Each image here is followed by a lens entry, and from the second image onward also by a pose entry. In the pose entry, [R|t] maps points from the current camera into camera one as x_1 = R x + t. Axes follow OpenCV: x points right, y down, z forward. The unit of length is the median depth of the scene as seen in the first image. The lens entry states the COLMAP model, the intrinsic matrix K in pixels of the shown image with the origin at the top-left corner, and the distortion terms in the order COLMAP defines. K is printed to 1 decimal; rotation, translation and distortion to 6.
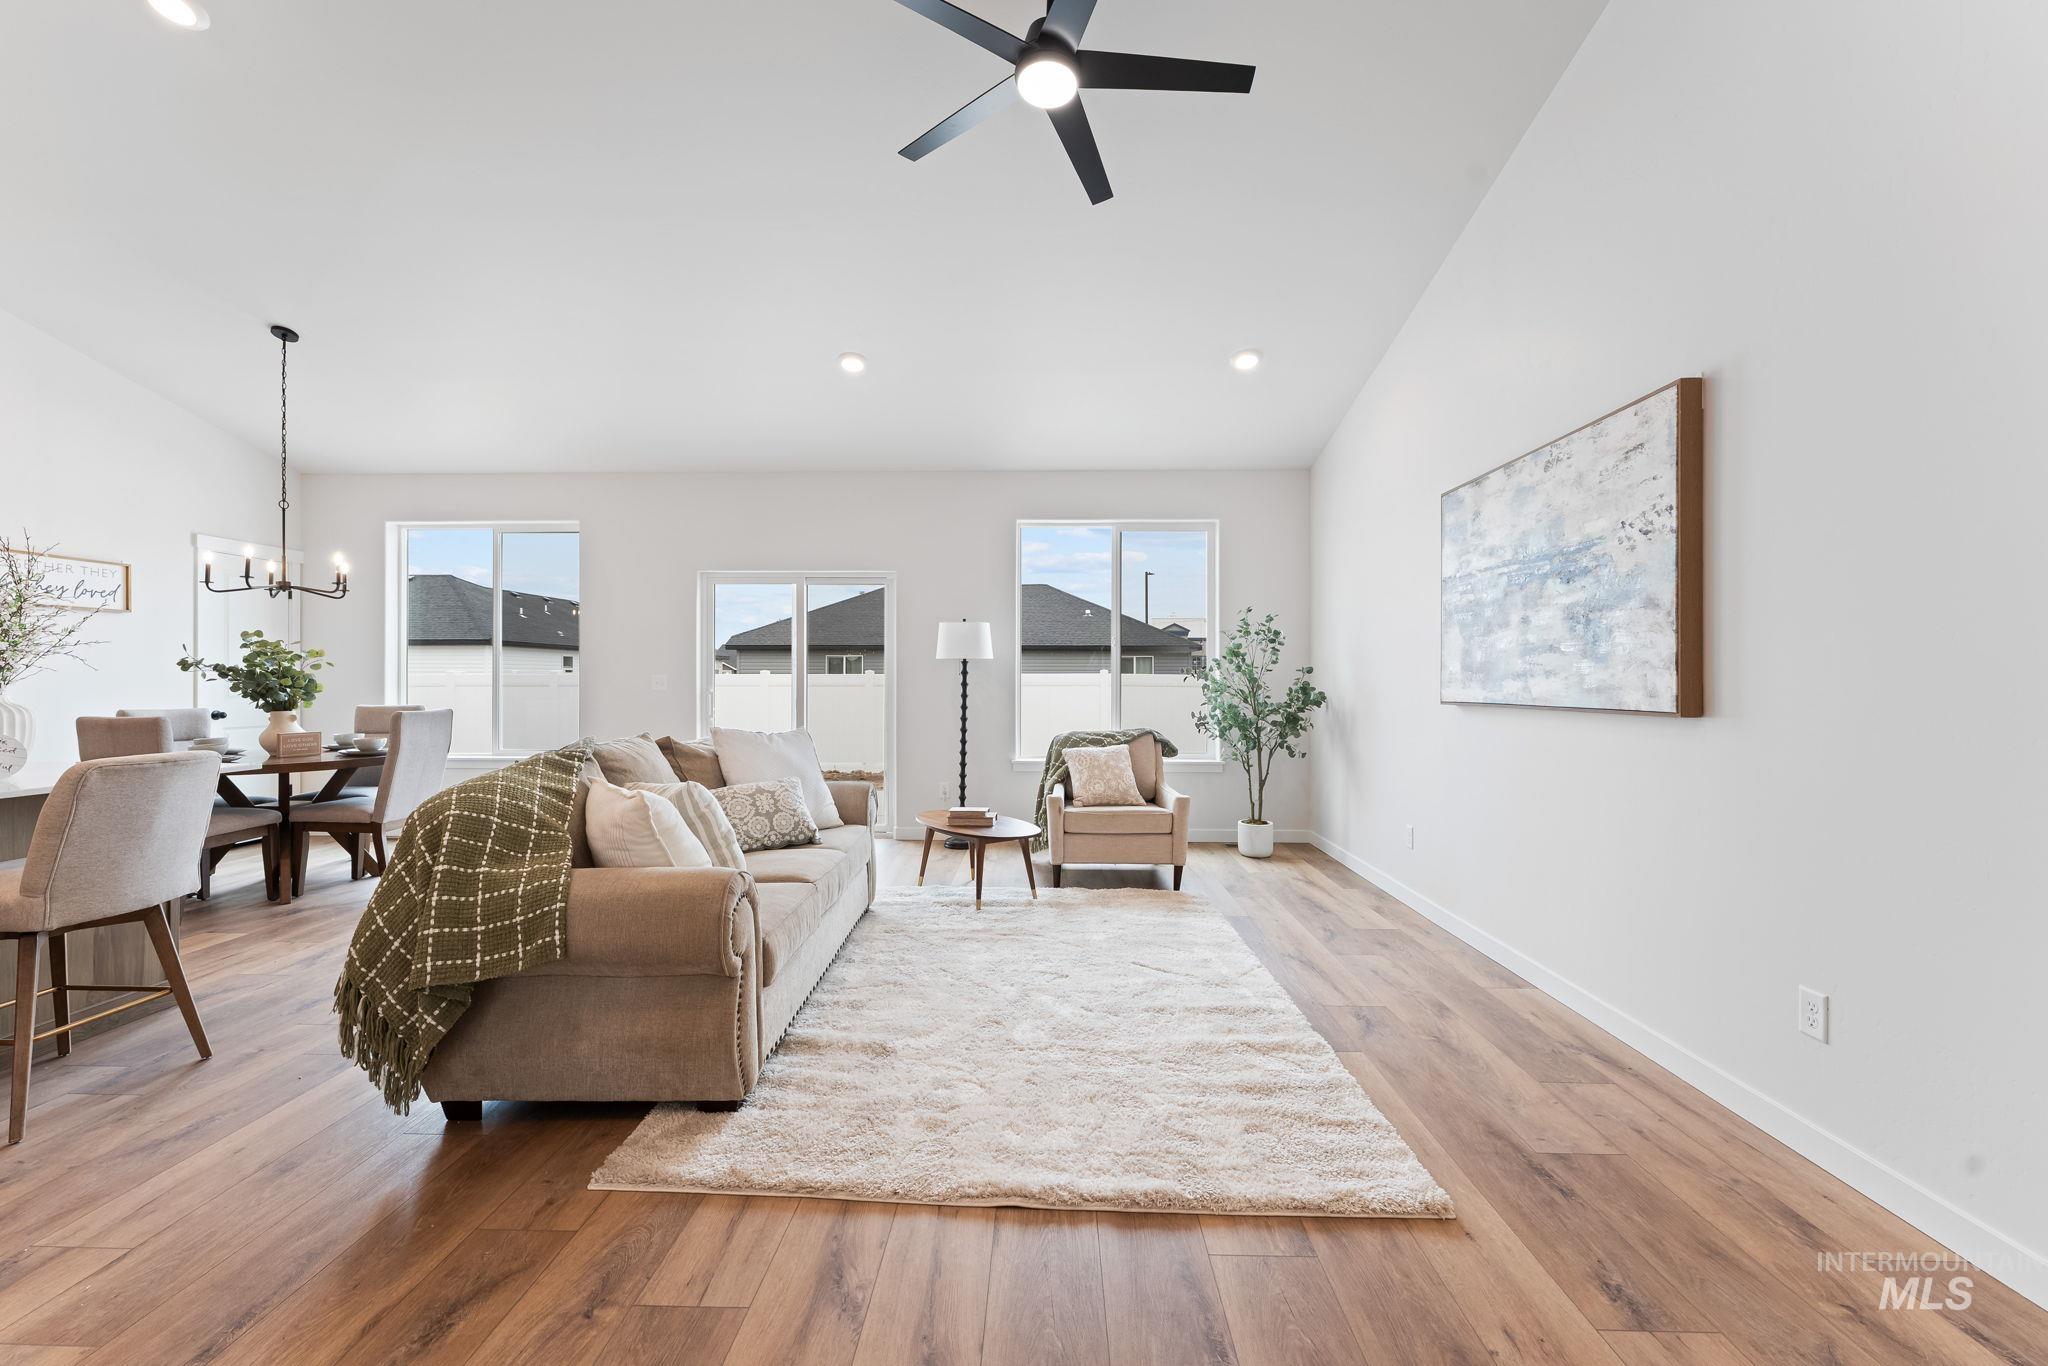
lens RADIAL K [[823.0, 0, 1027.2], [0, 823.0, 684.0], [0, 0, 1]] dist [-0.002006, -0.000020]
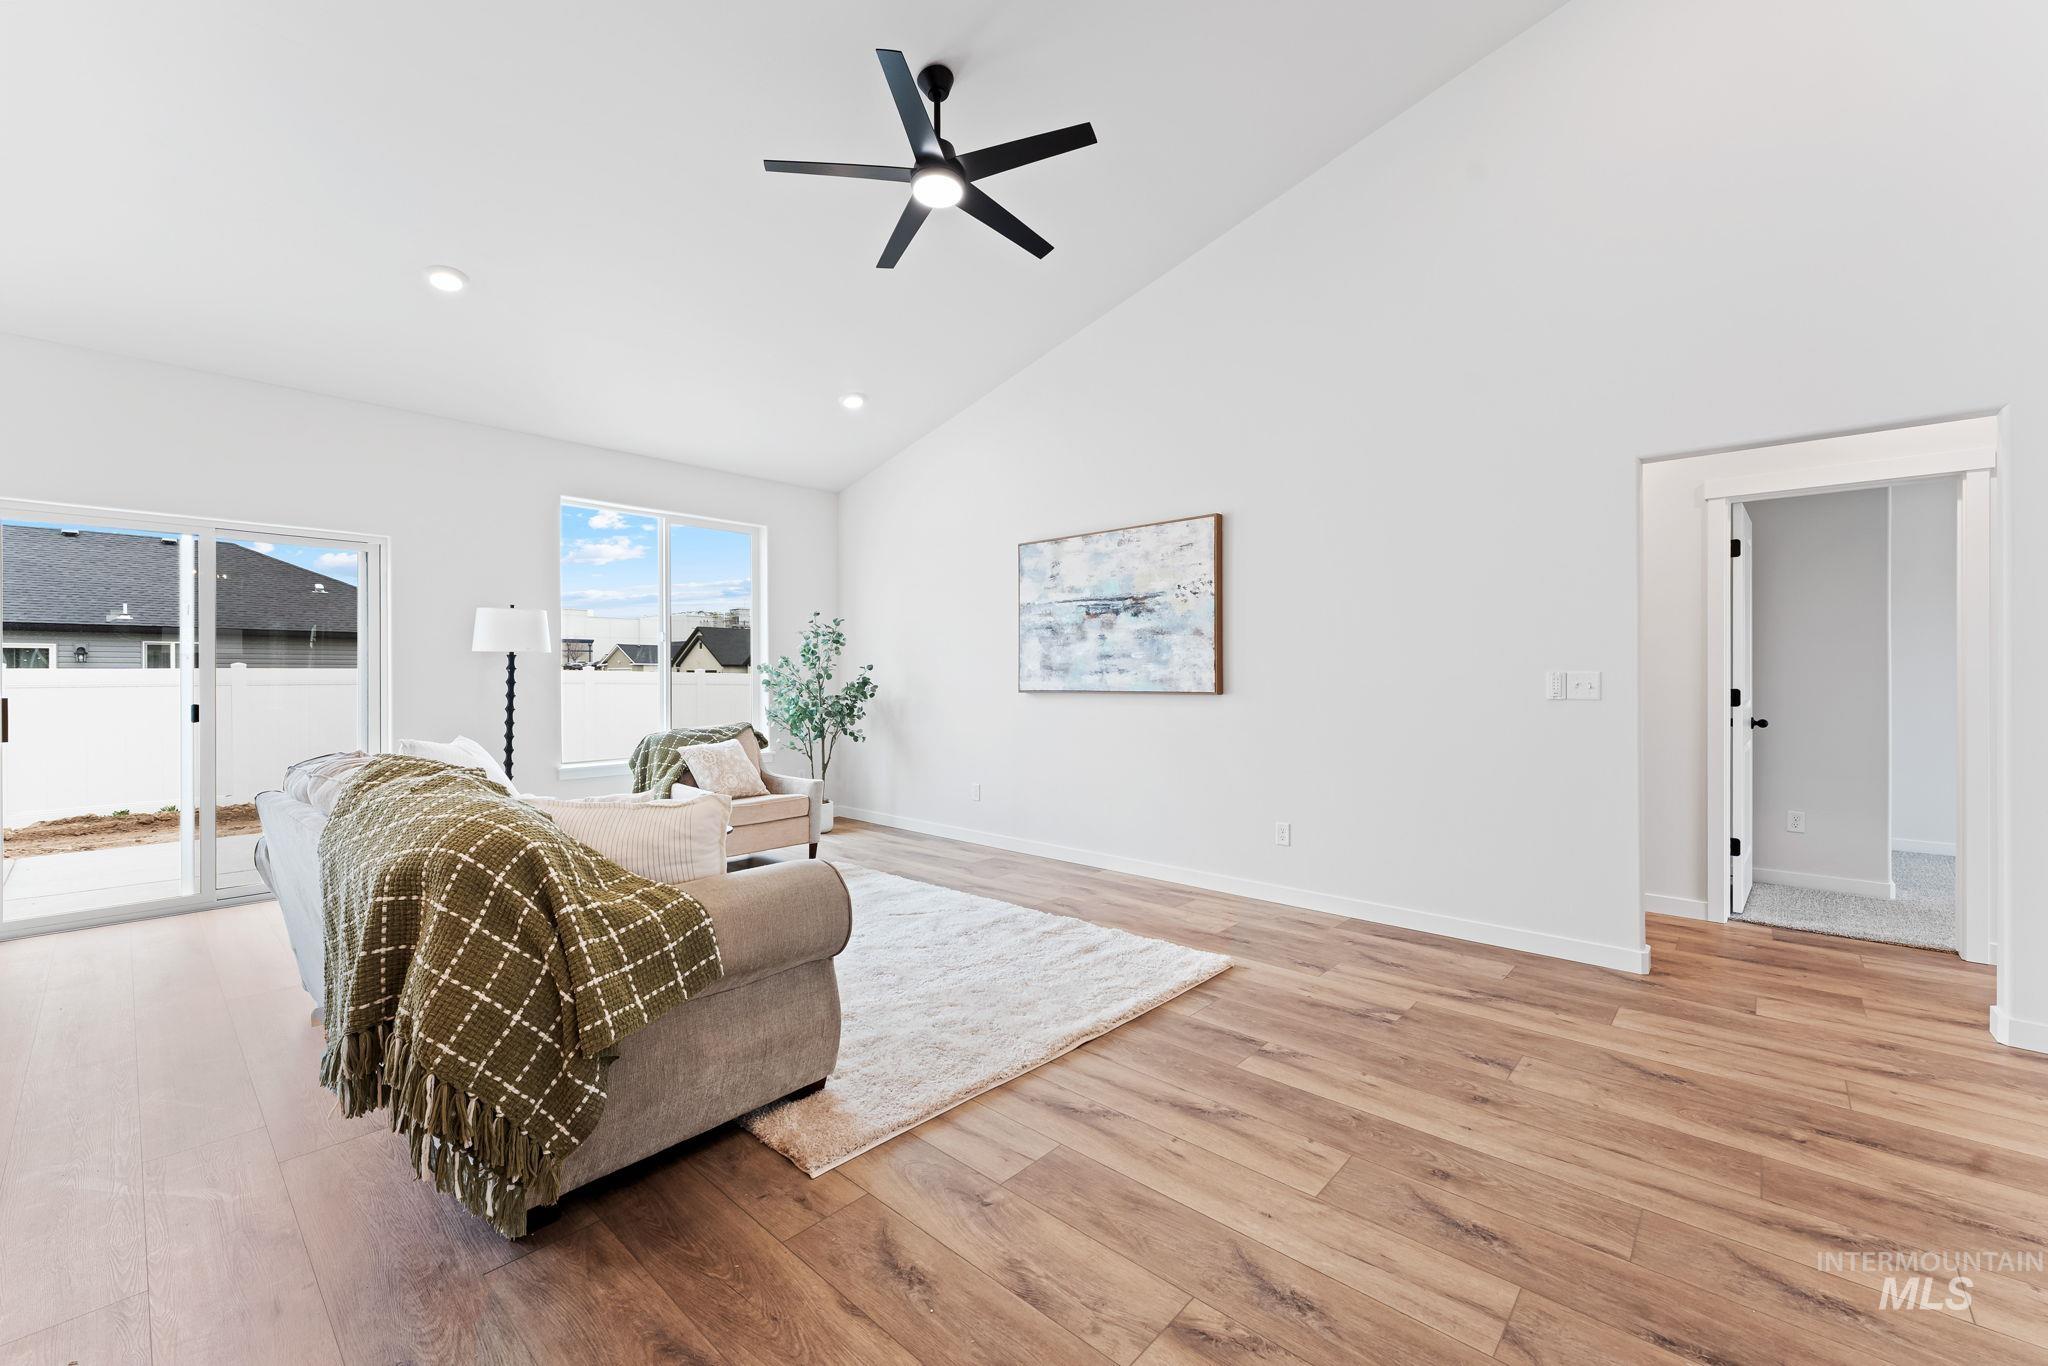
lens RADIAL K [[823.0, 0, 1033.3], [0, 823.0, 681.4], [0, 0, 1]] dist [-0.002006, -0.000020]
pose [[0.648871, -0.008599, 0.760850, -0.753822], [0.006794, 0.999962, 0.005507, -0.002754], [-0.760868, 0.001596, 0.648905, 0.087087]]
